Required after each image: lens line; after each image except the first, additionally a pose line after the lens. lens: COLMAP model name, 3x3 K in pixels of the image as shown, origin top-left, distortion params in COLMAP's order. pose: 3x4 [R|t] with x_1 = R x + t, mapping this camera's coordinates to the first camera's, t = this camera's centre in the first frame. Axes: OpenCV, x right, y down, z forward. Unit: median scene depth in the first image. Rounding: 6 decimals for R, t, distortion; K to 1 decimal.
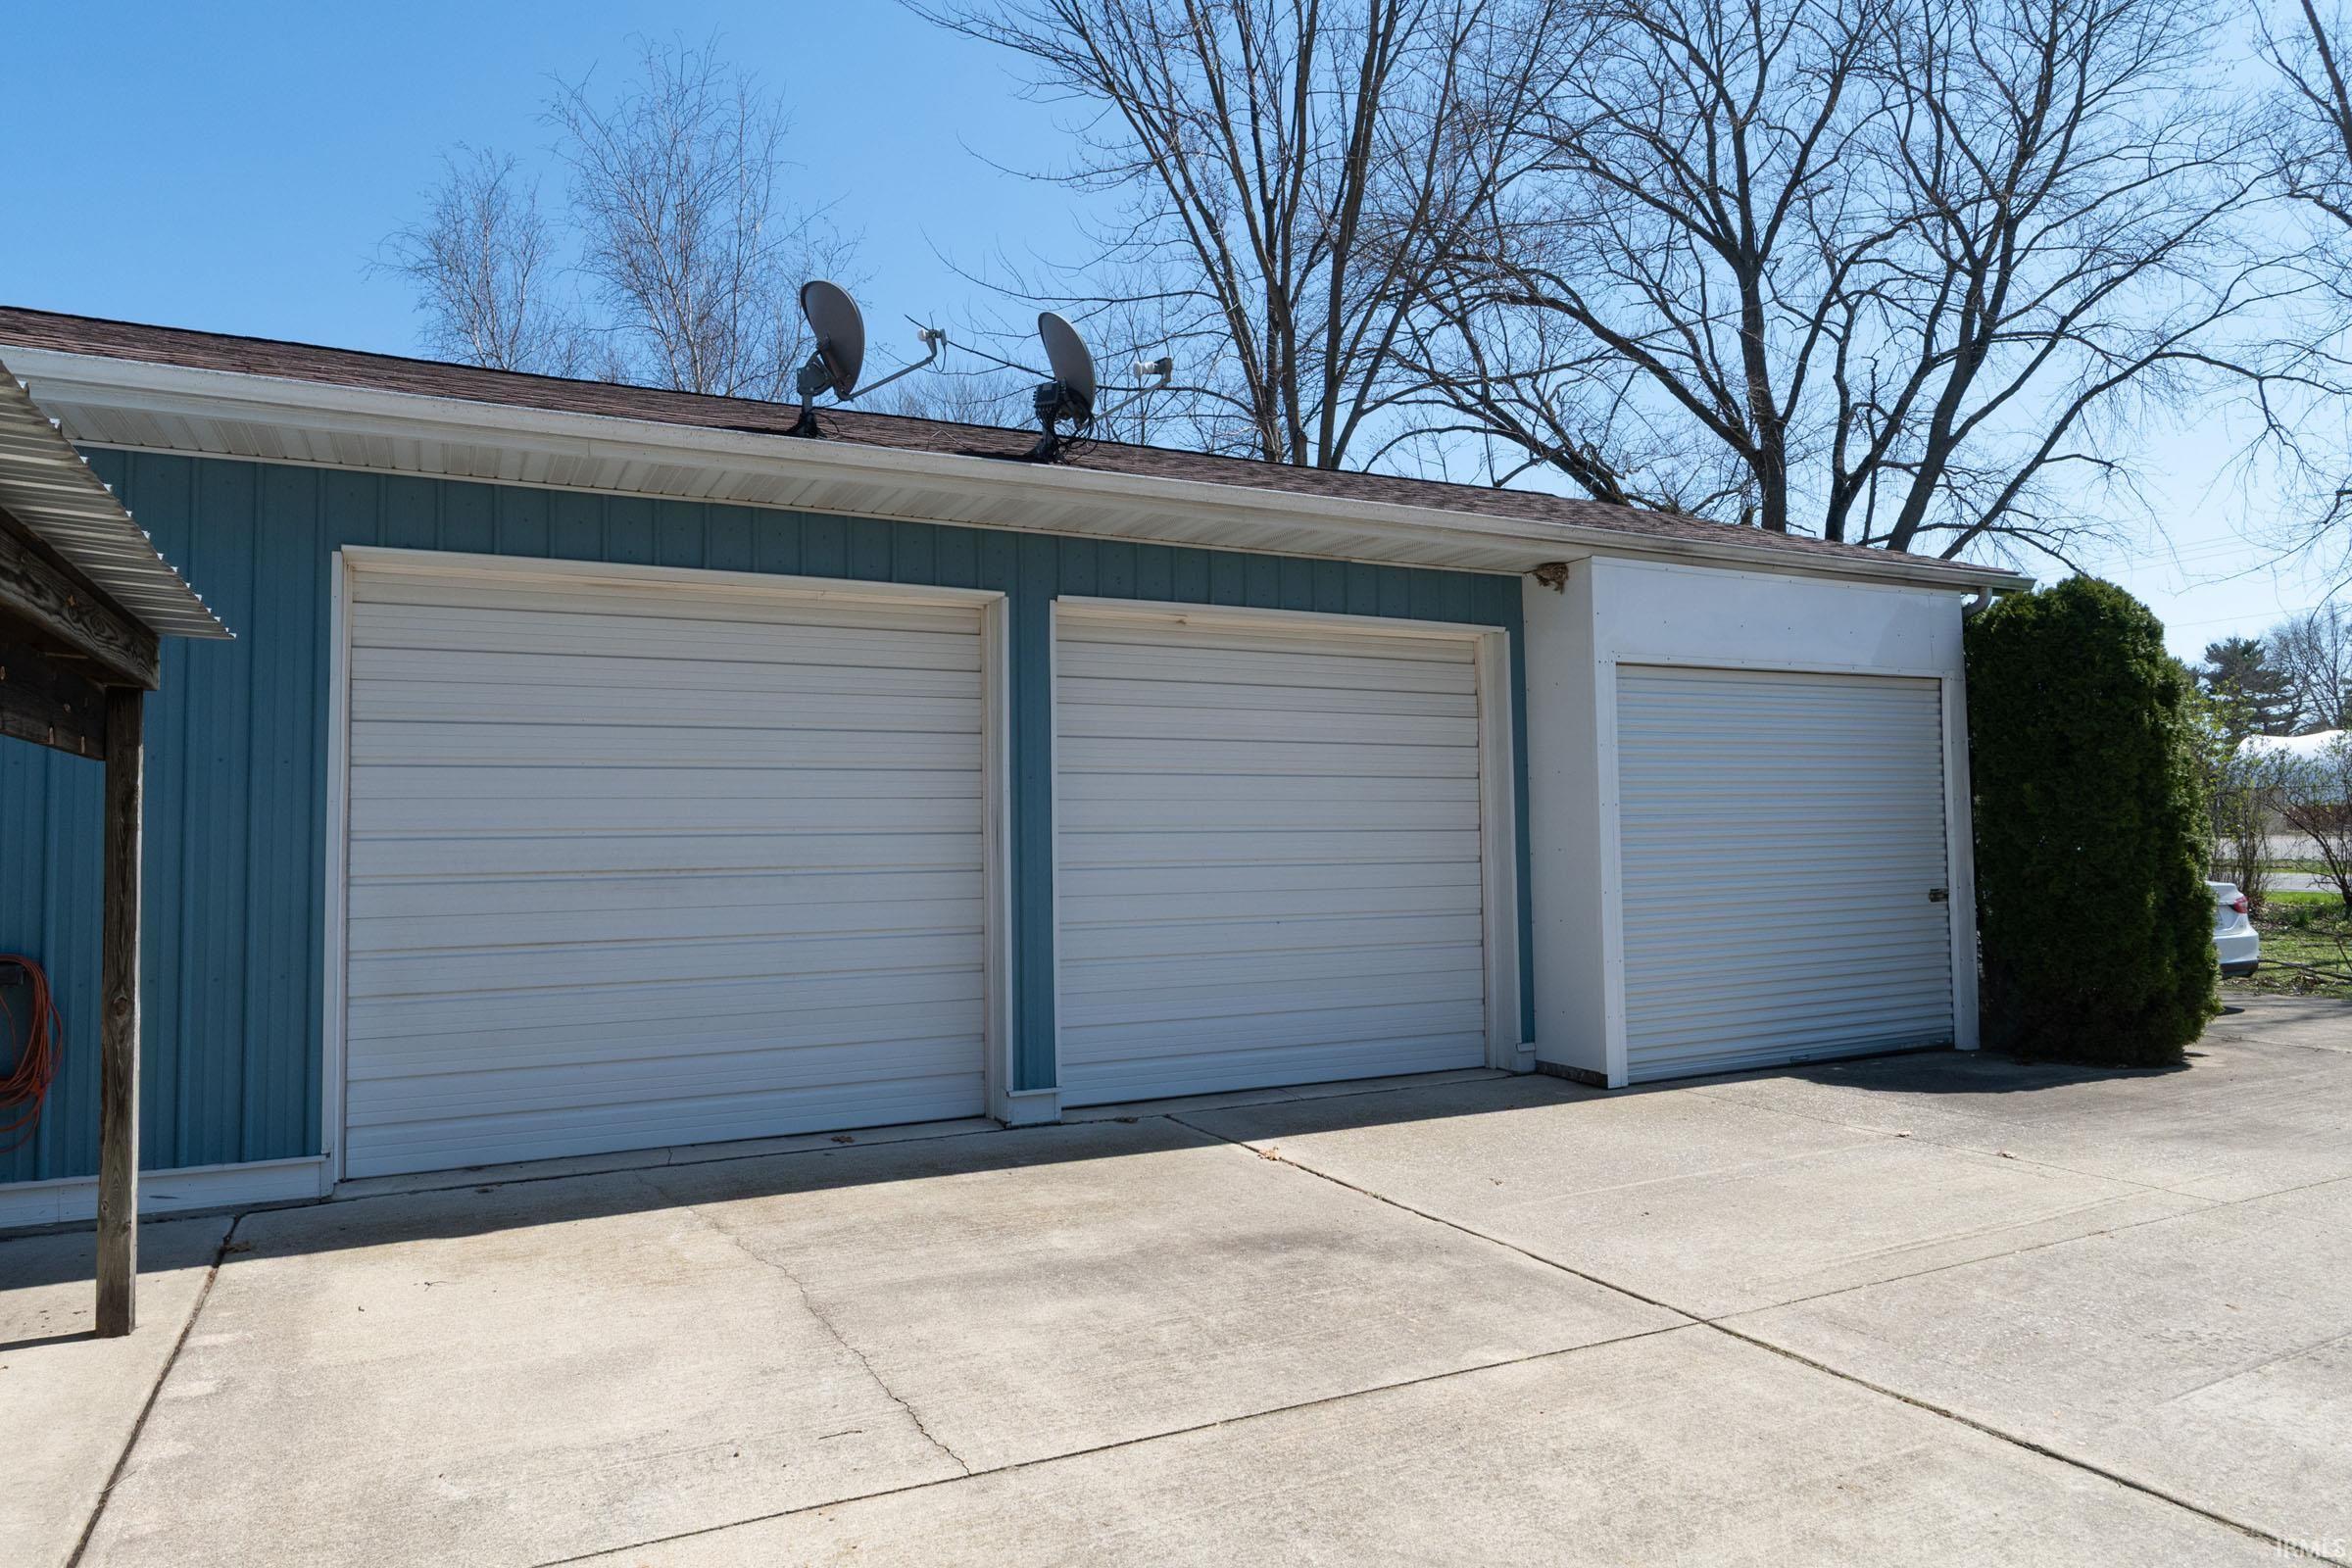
lens RADIAL K [[1414.7, 0, 1164.8], [0, 1414.7, 781.7], [0, 0, 1]] dist [0.004100, -0.025807]
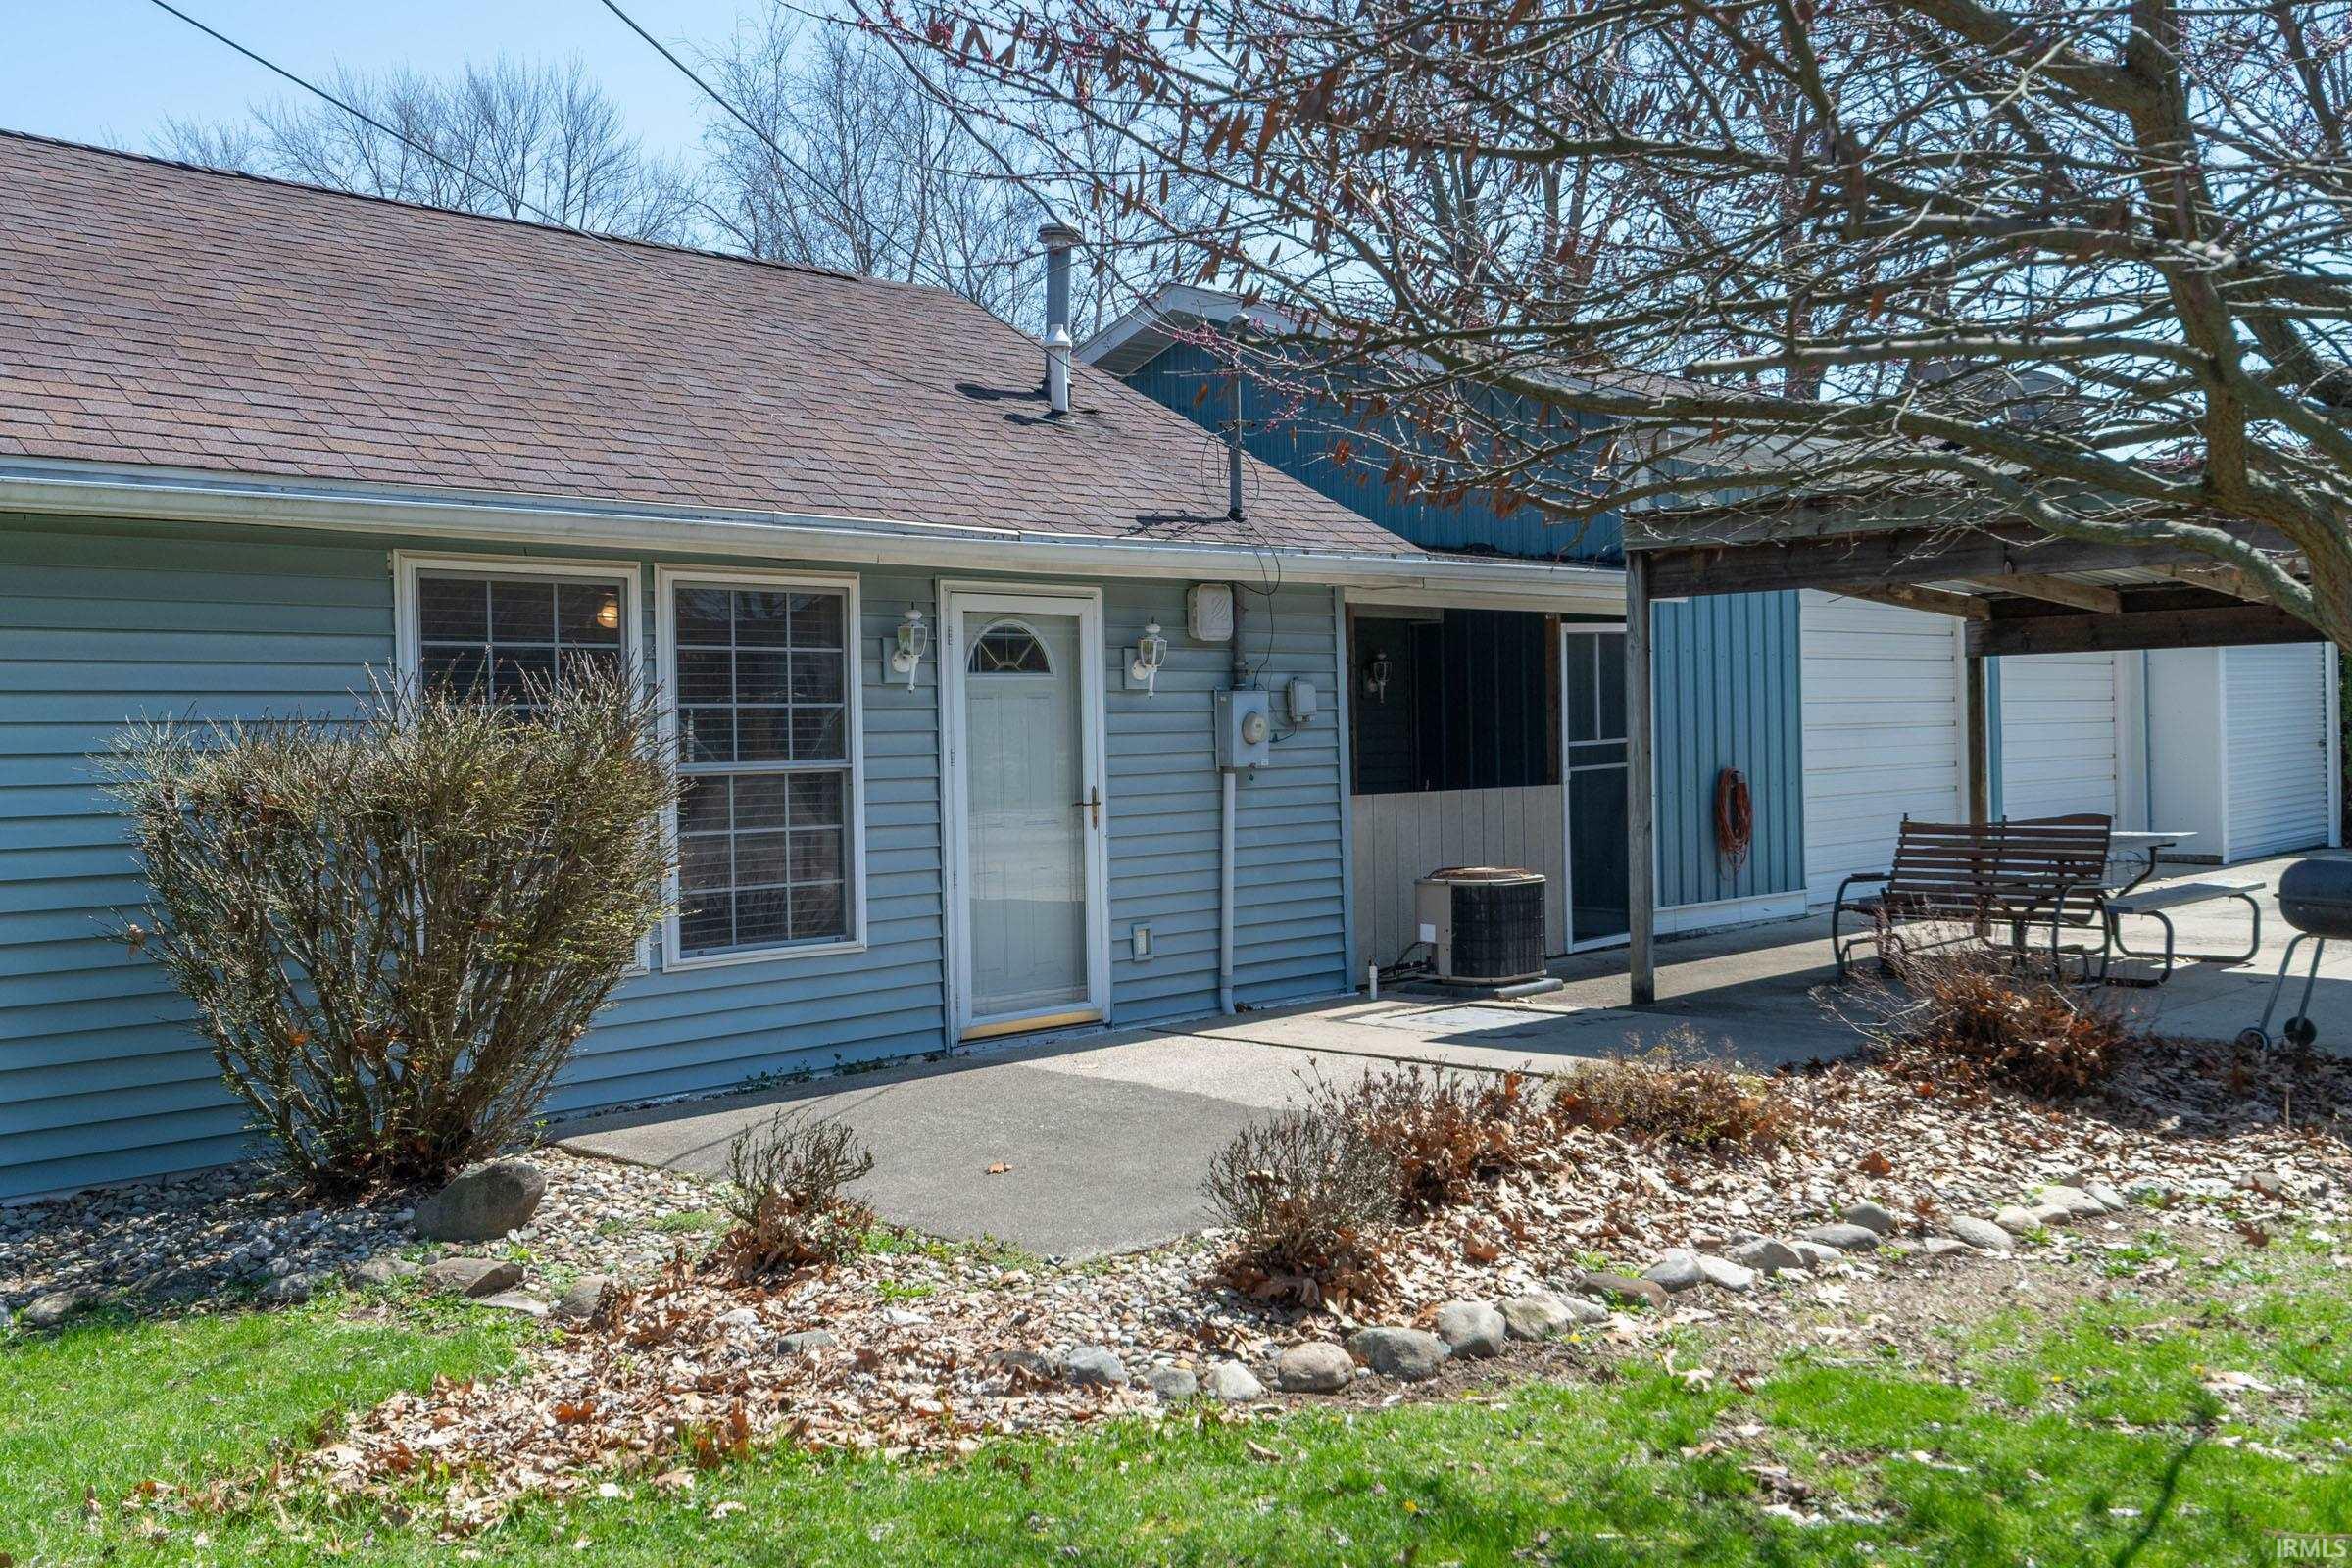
lens RADIAL K [[2189.4, 0, 1176.0], [0, 2189.4, 784.0], [0, 0, 1]] dist [0.012882, 0.007347]
pose [[0.937142, -0.021803, 0.348266, -0.489099], [0.004706, 0.998745, 0.049863, 0.001336], [-0.348916, -0.045090, 0.936069, -0.257992]]
